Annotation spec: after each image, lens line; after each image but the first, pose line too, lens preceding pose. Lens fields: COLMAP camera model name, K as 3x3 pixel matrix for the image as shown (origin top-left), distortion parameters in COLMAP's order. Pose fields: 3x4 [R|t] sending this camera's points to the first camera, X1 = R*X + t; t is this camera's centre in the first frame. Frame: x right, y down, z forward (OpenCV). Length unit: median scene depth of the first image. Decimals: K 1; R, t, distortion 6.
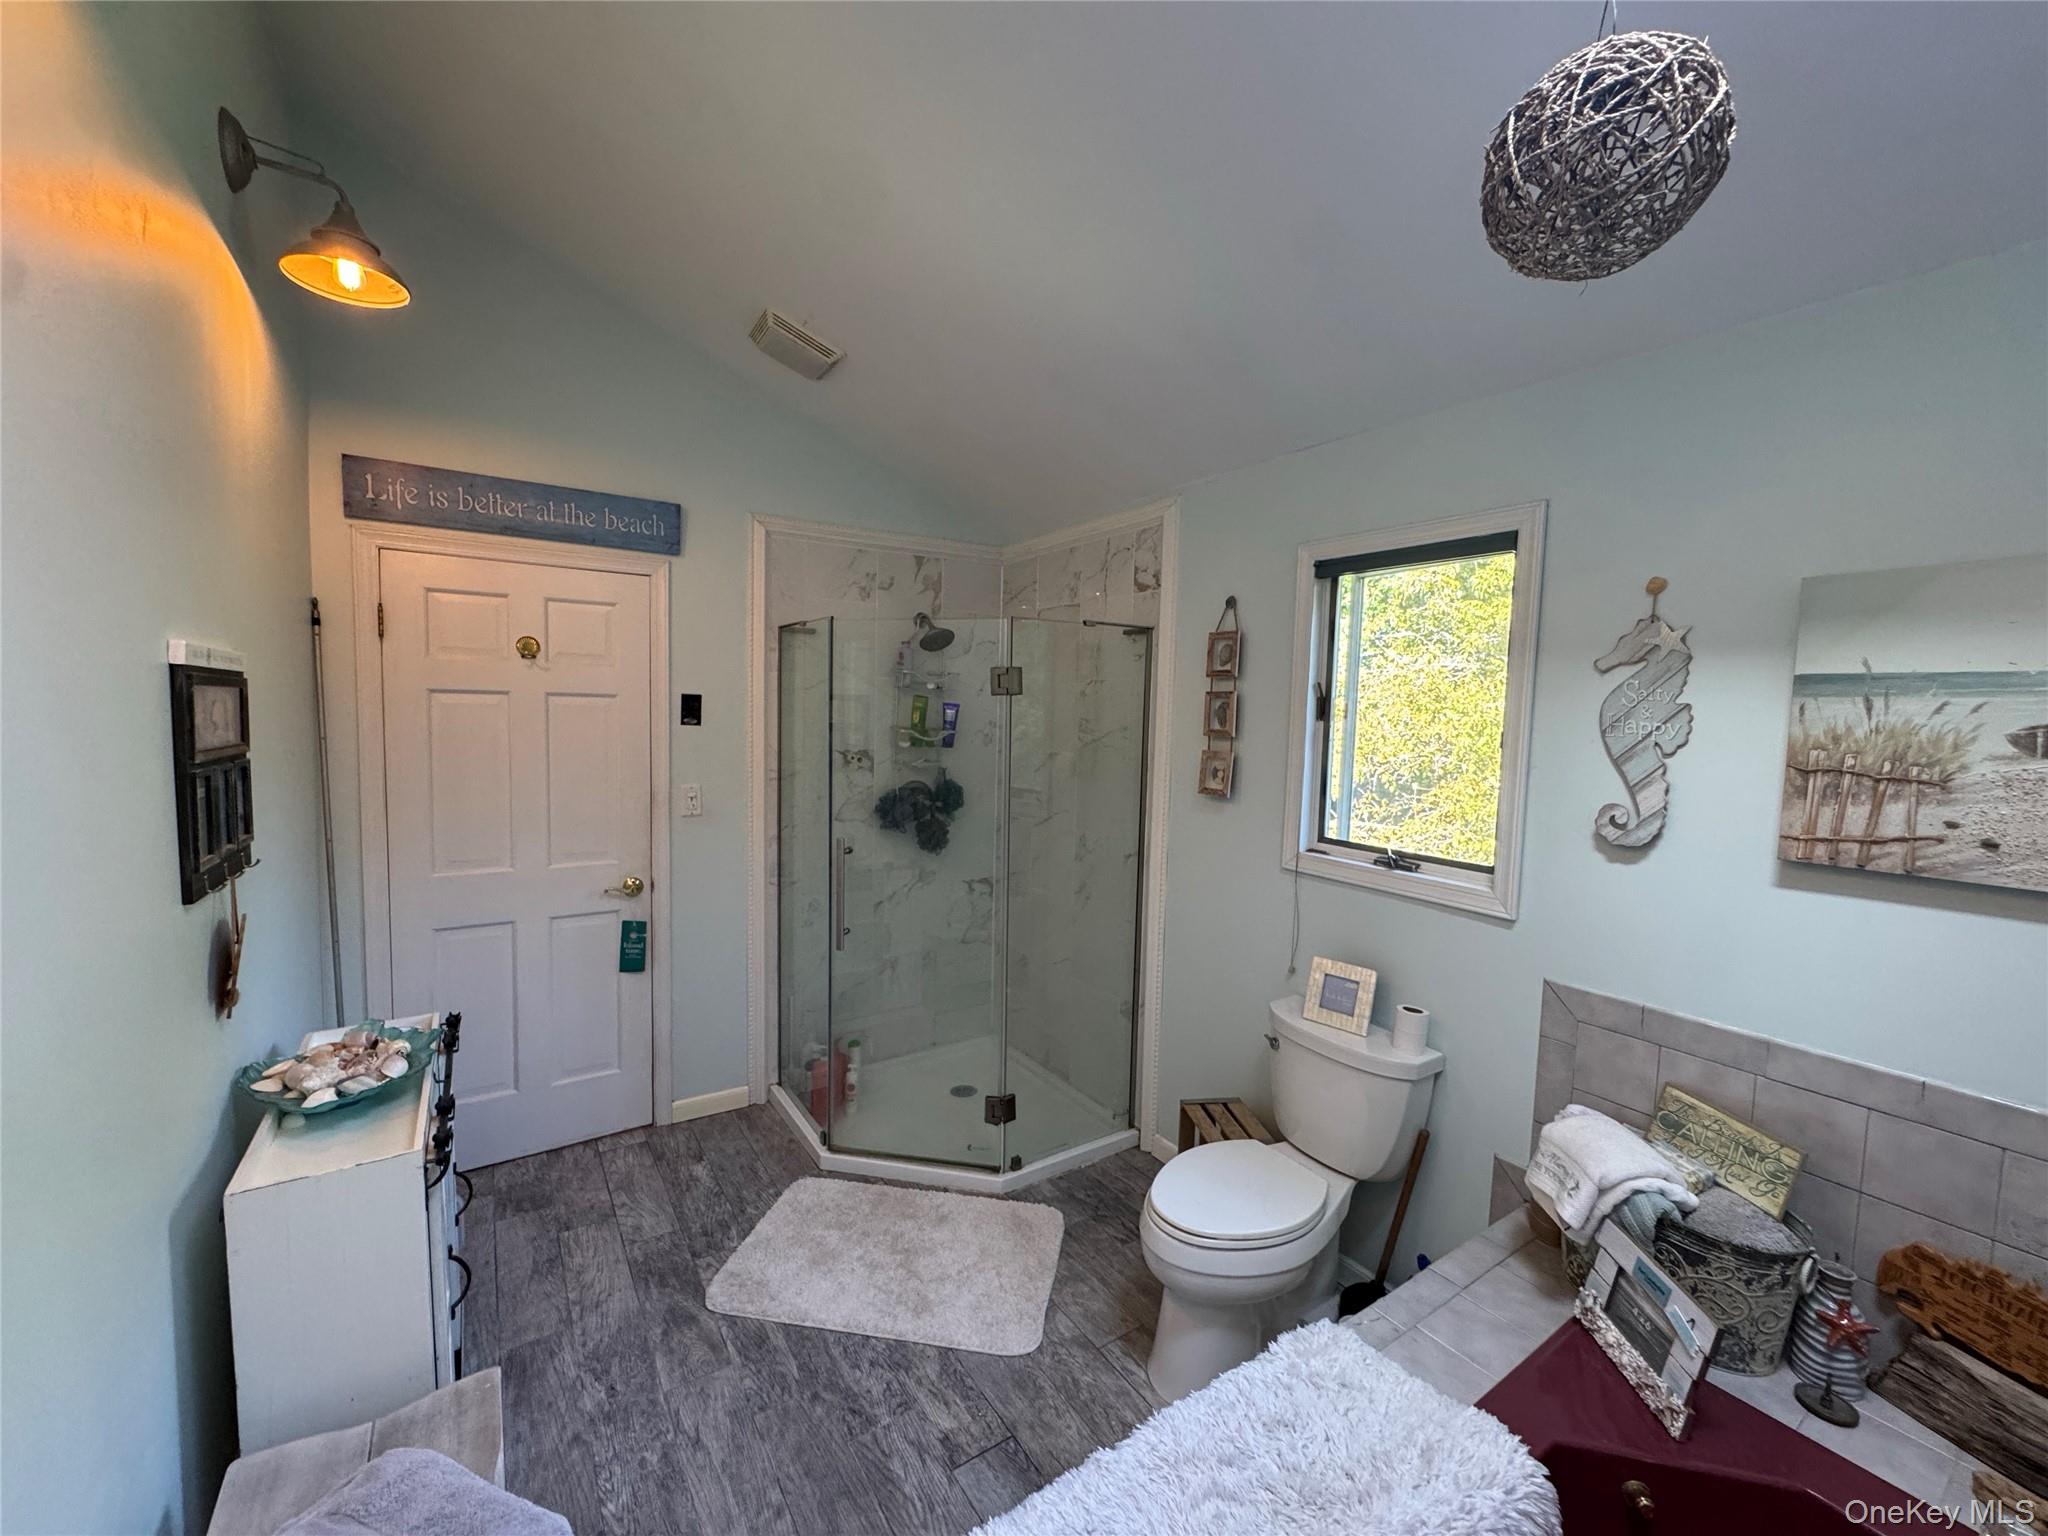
lens RADIAL K [[815.4, 0, 1025.1], [0, 815.4, 770.7], [0, 0, 1]] dist [-0.003824, -0.000328]
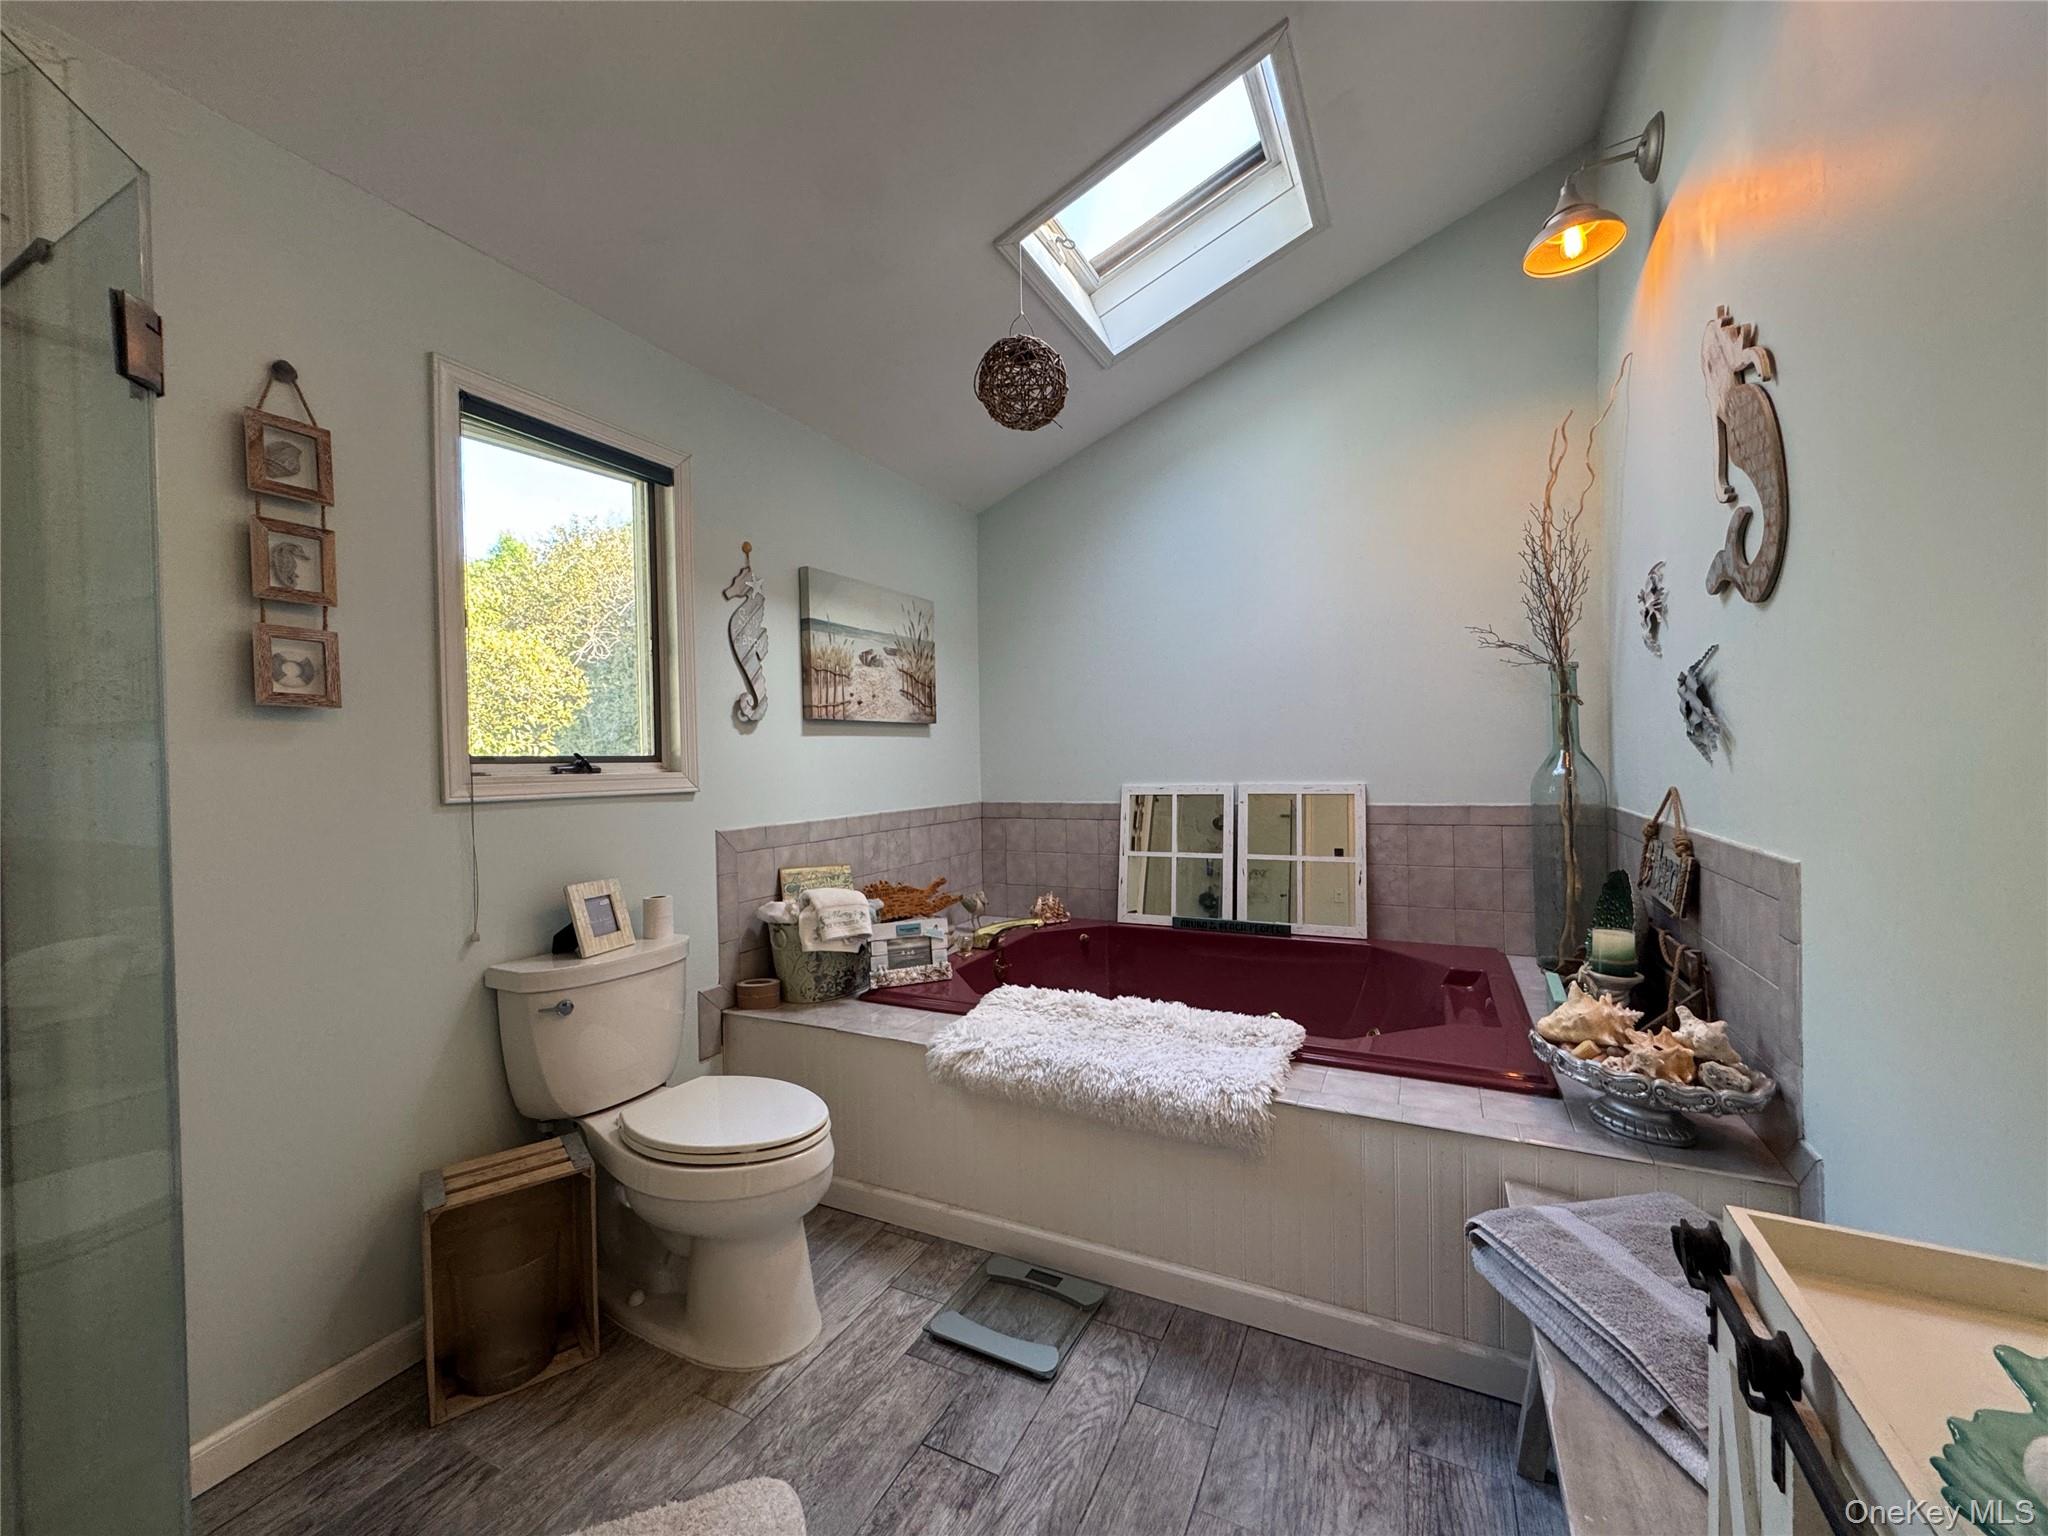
lens RADIAL K [[815.4, 0, 1024.2], [0, 815.4, 766.8], [0, 0, 1]] dist [-0.003824, -0.000328]
pose [[-0.503674, -0.025849, 0.863507, -0.790074], [0.071391, 0.994888, 0.071423, 0.105381], [-0.860939, 0.097620, -0.499253, 1.325350]]
